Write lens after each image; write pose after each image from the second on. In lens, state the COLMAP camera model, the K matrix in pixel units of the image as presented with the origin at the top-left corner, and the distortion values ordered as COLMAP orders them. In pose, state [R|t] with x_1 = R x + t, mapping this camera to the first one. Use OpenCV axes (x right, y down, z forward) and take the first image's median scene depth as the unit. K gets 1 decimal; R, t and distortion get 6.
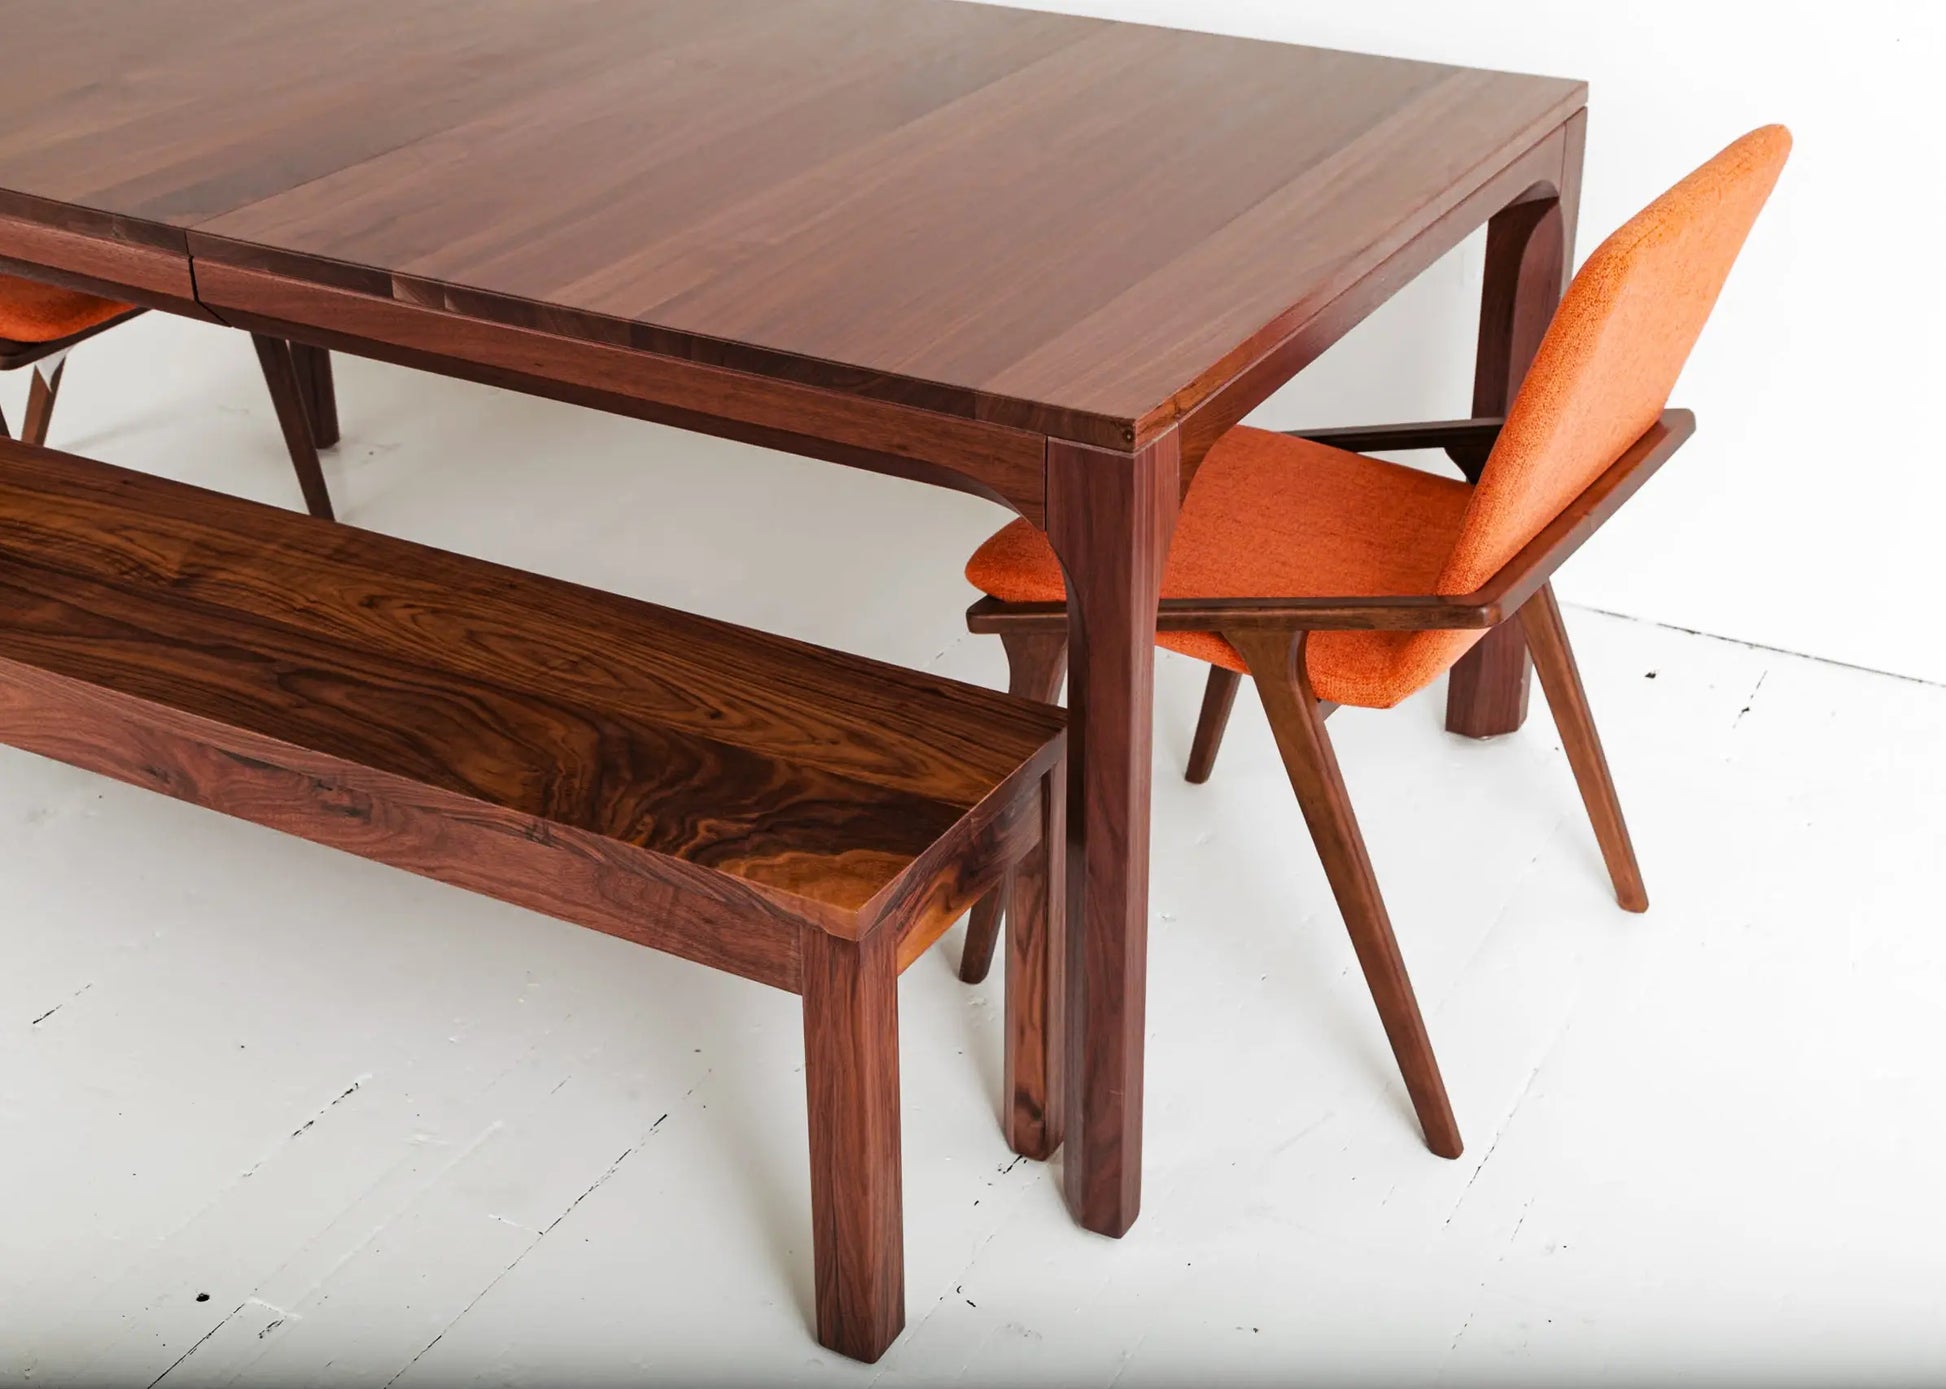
lens RADIAL K [[2605.8, 0, 1069.7], [0, 2605.8, 693.9], [0, 0, 1]] dist [0.024379, 0.000807]
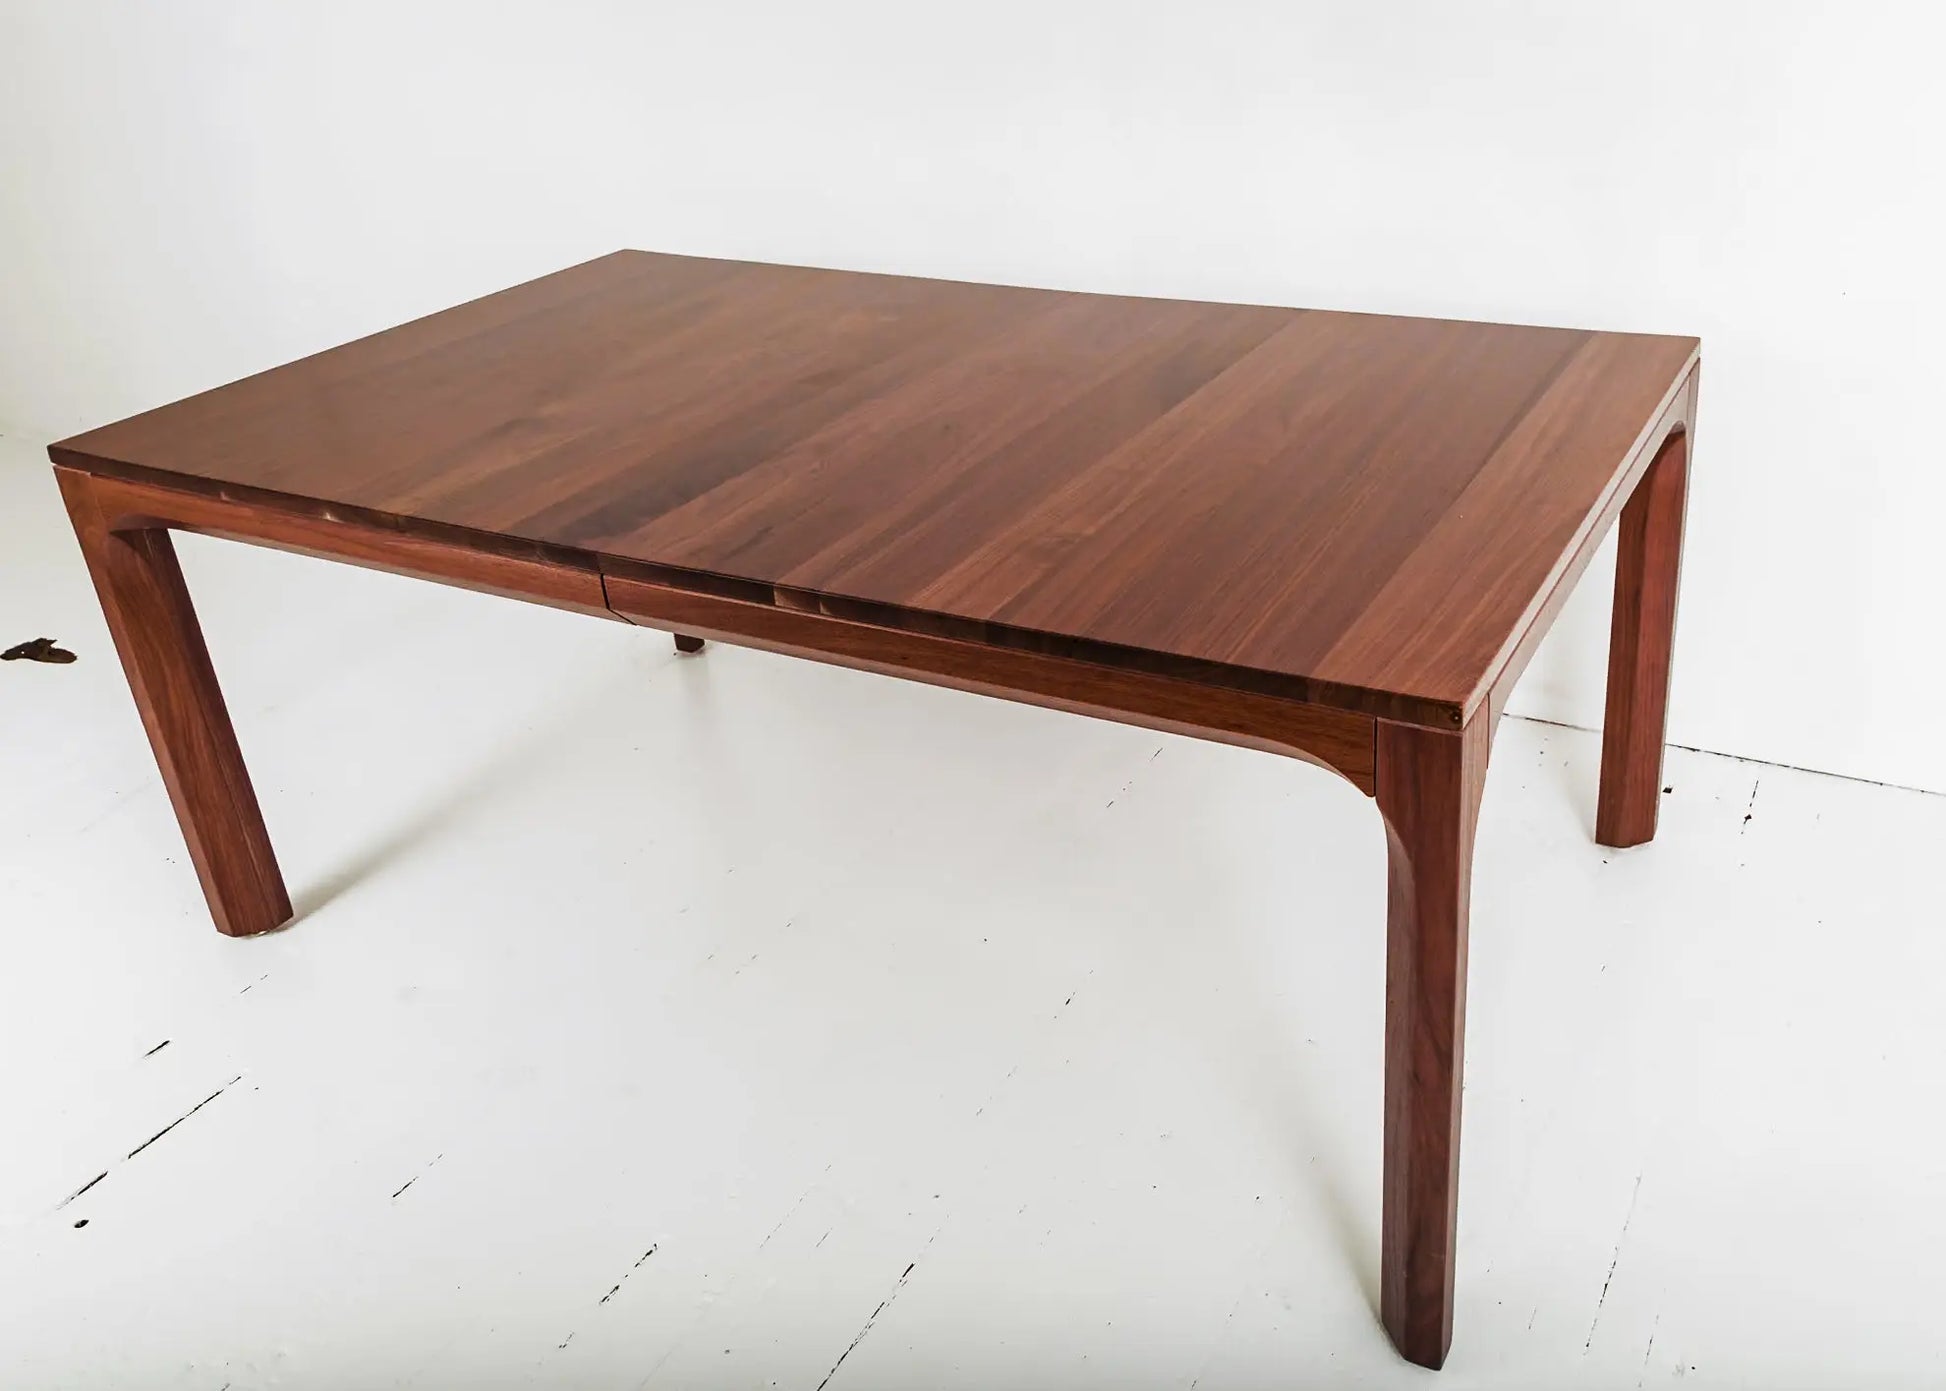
lens RADIAL K [[1683.3, 0, 1139.6], [0, 1683.3, 621.8], [0, 0, 1]] dist [-0.000498, 0.008797]
pose [[0.998019, -0.062345, -0.008480, -0.087171], [0.061932, 0.997178, -0.042435, -0.099199], [0.011101, 0.041826, 0.999063, 0.239644]]
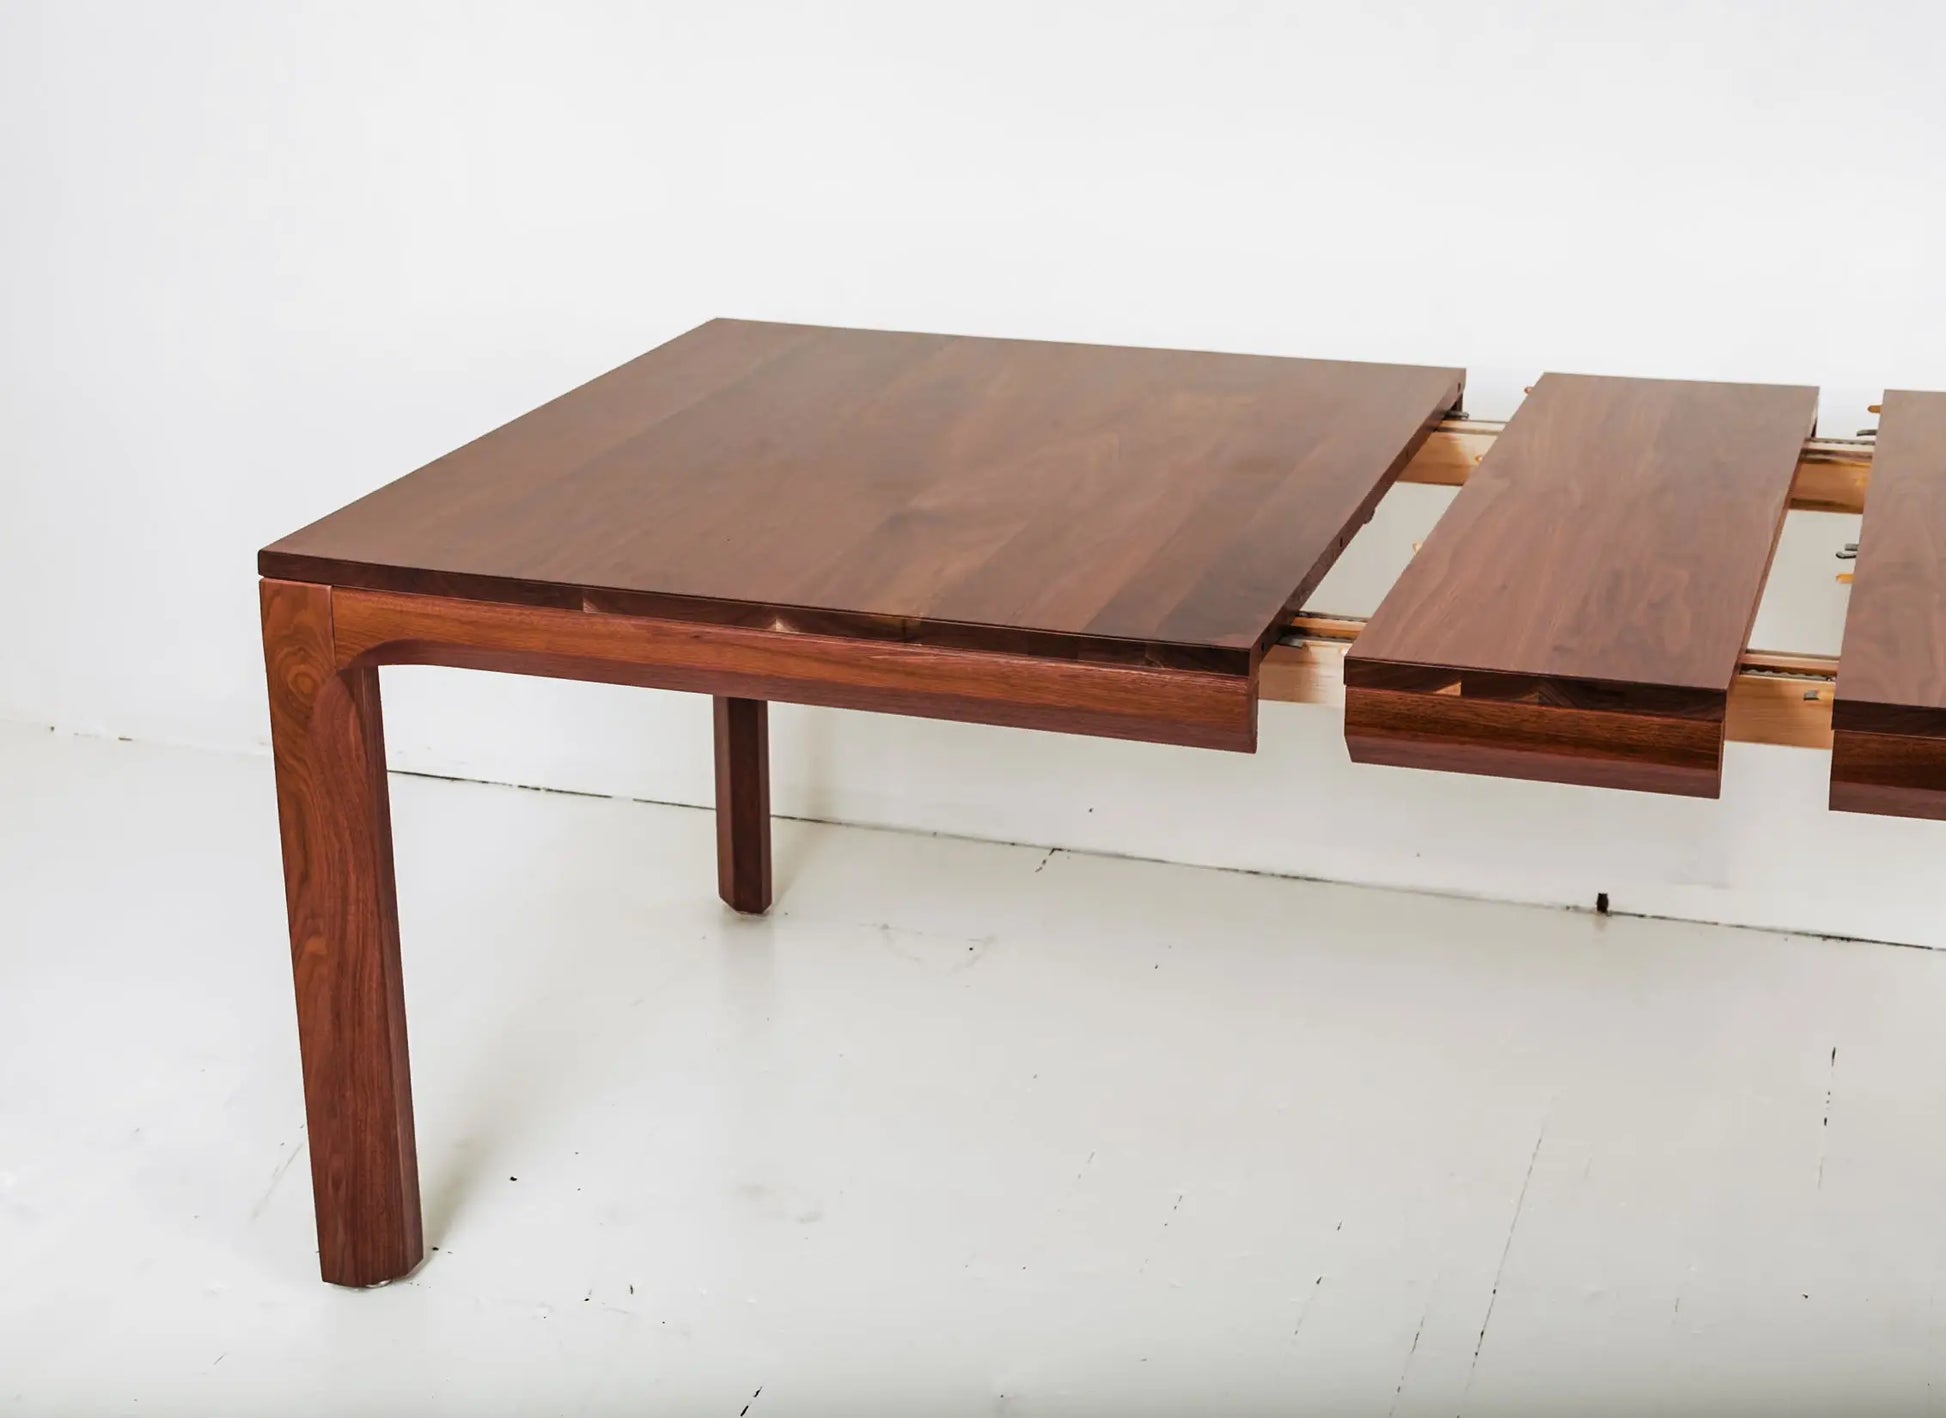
lens RADIAL K [[2845.9, 0, 973.0], [0, 2845.9, 709.0], [0, 0, 1]] dist [-0.003408, 0.036879]
pose [[0.985707, -0.075153, 0.150777, -0.594835], [0.097278, 0.984610, -0.145191, -0.020367], [-0.137545, 0.157783, 0.977848, 0.030672]]
